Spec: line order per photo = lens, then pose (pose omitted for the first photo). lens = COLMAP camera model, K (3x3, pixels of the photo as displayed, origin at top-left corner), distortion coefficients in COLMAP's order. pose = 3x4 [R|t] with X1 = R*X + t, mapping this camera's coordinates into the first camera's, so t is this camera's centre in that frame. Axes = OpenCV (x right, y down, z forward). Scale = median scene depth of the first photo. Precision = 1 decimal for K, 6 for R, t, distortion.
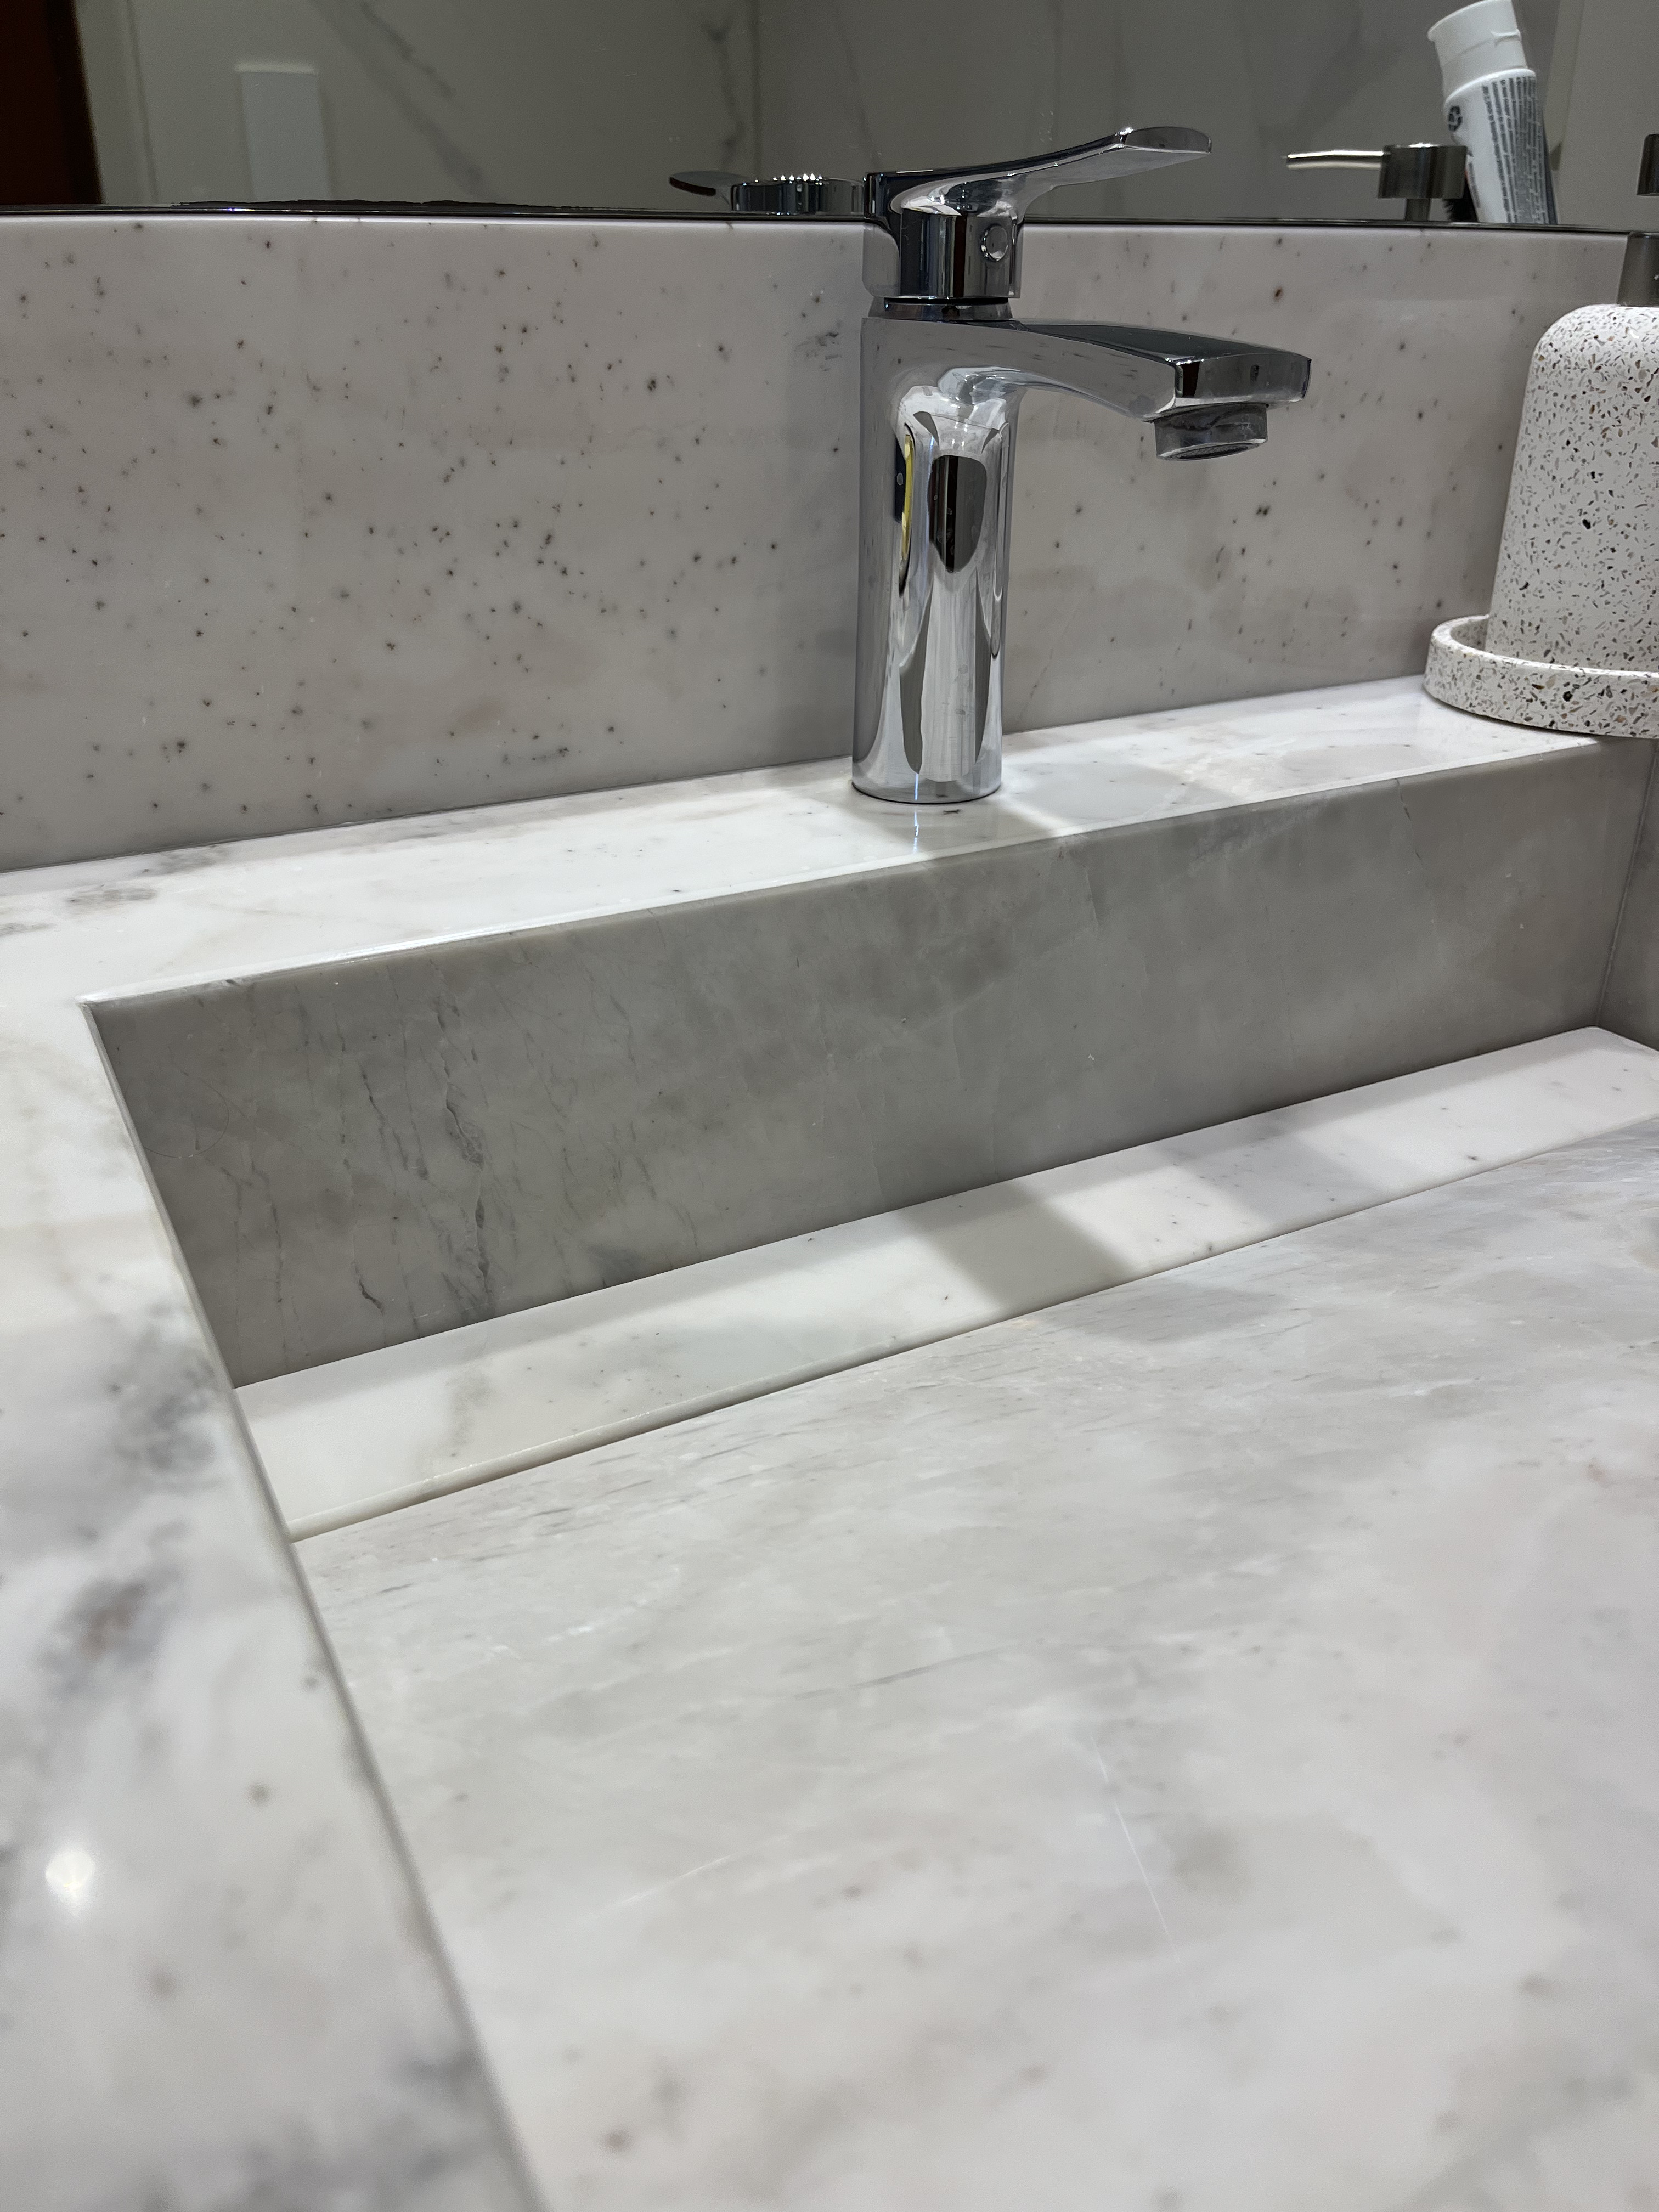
lens RADIAL K [[1717.0, 0, 836.5], [0, 1717.0, 1108.6], [0, 0, 1]] dist [0.049377, -0.091299]
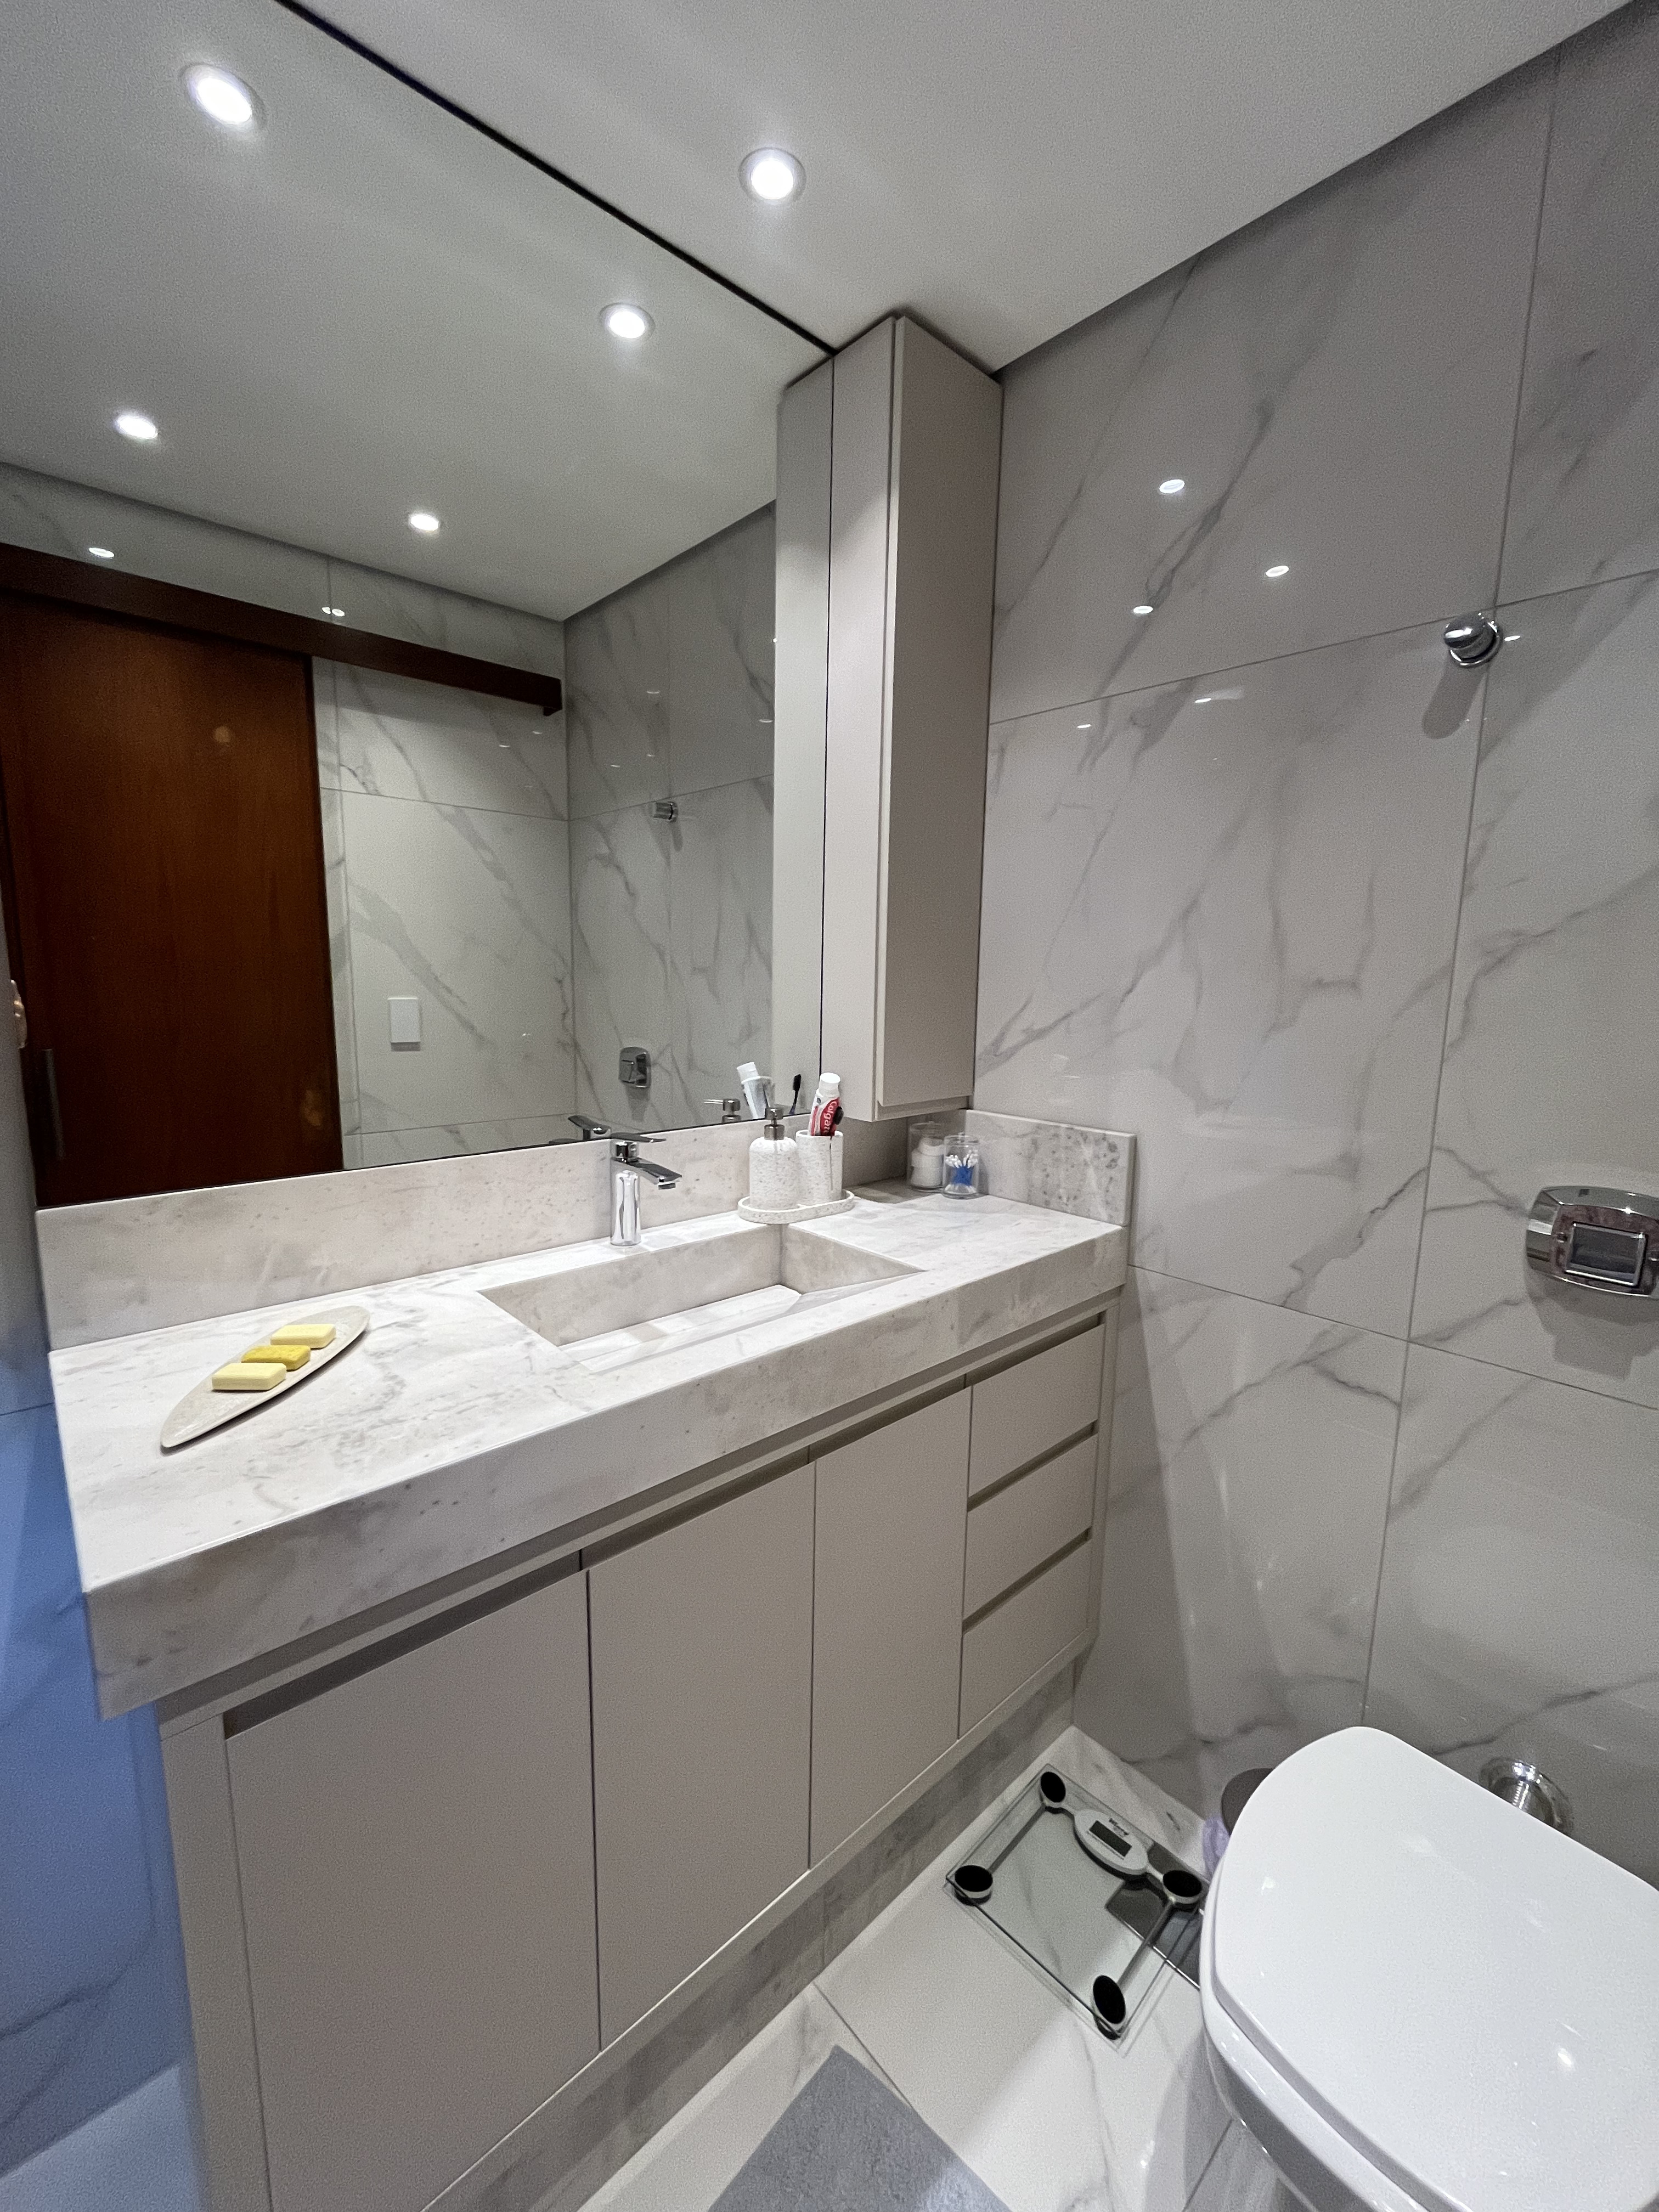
lens RADIAL K [[895.2, 0, 835.4], [0, 895.2, 1121.3], [0, 0, 1]] dist [0.001643, 0.000111]
pose [[0.966946, -0.024809, 0.253770, -0.007900], [0.096460, 0.956881, -0.273996, 0.232831], [-0.236030, 0.289418, 0.927646, -1.563437]]
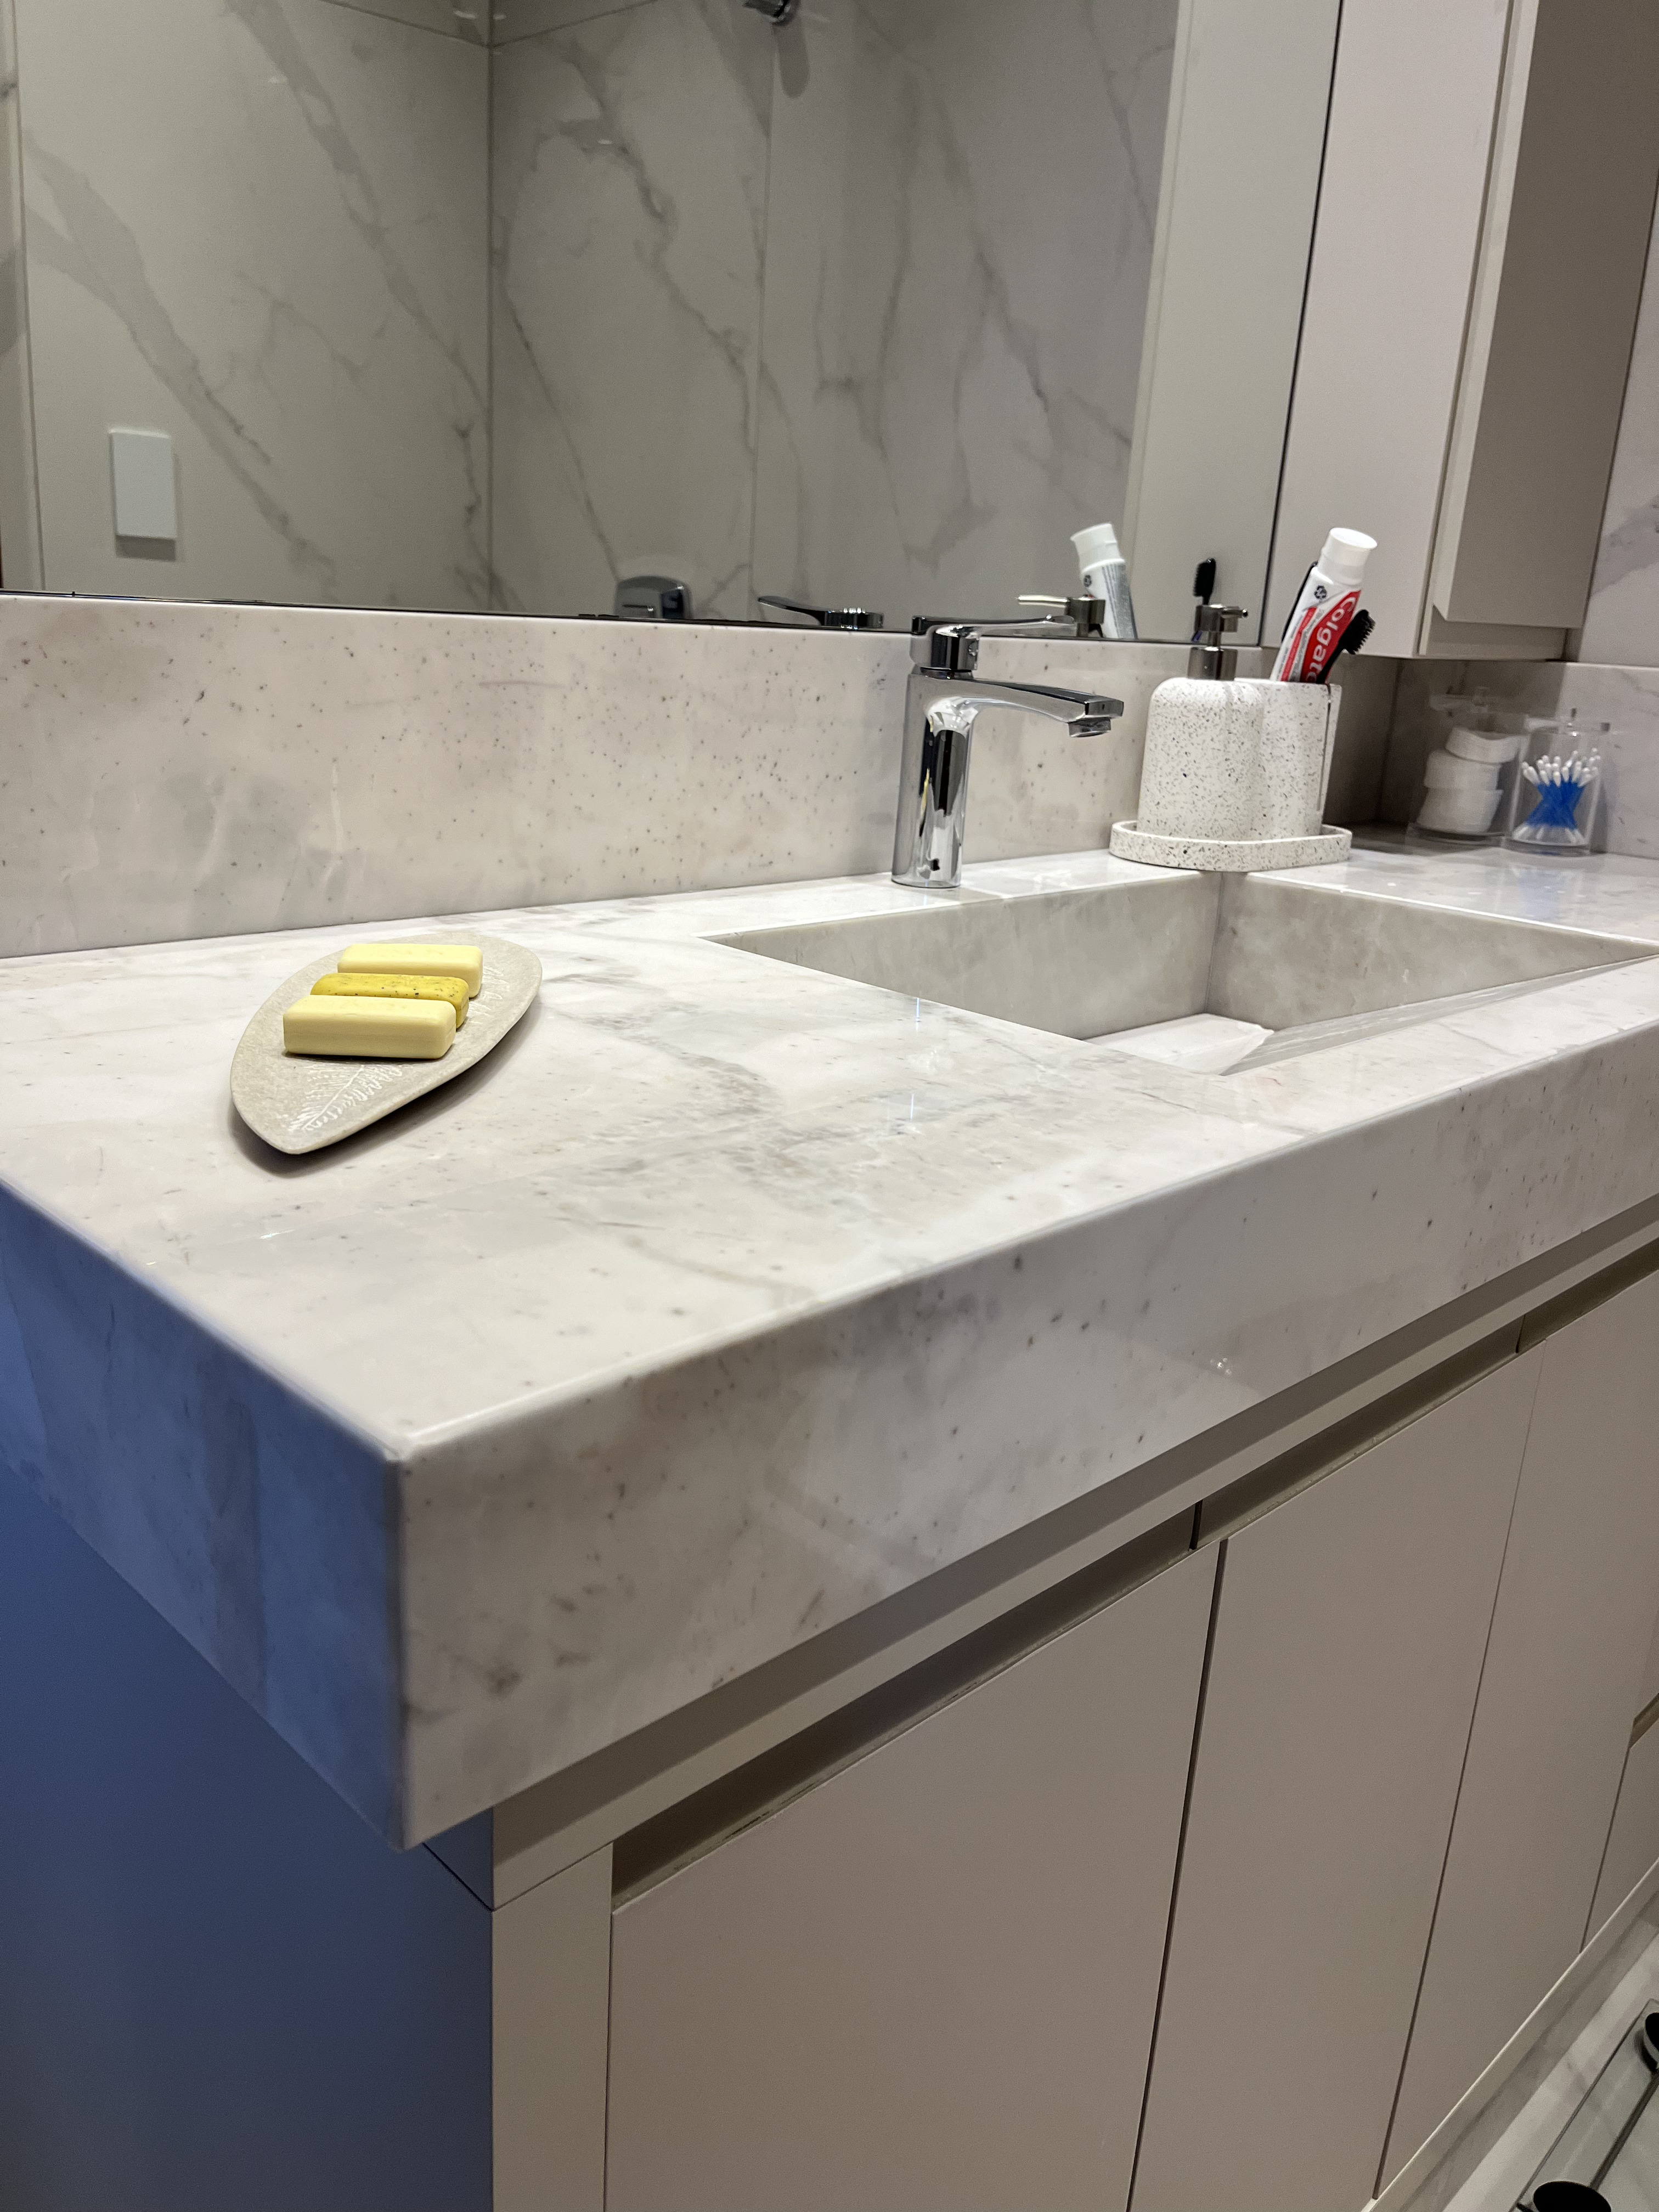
lens RADIAL K [[1705.8, 0, 878.8], [0, 1705.8, 1137.4], [0, 0, 1]] dist [0.001882, -0.006765]
pose [[0.951186, -0.038945, 0.306152, -0.631983], [0.081120, 0.988674, -0.126265, 0.366397], [-0.297767, 0.144937, 0.943572, -0.877943]]
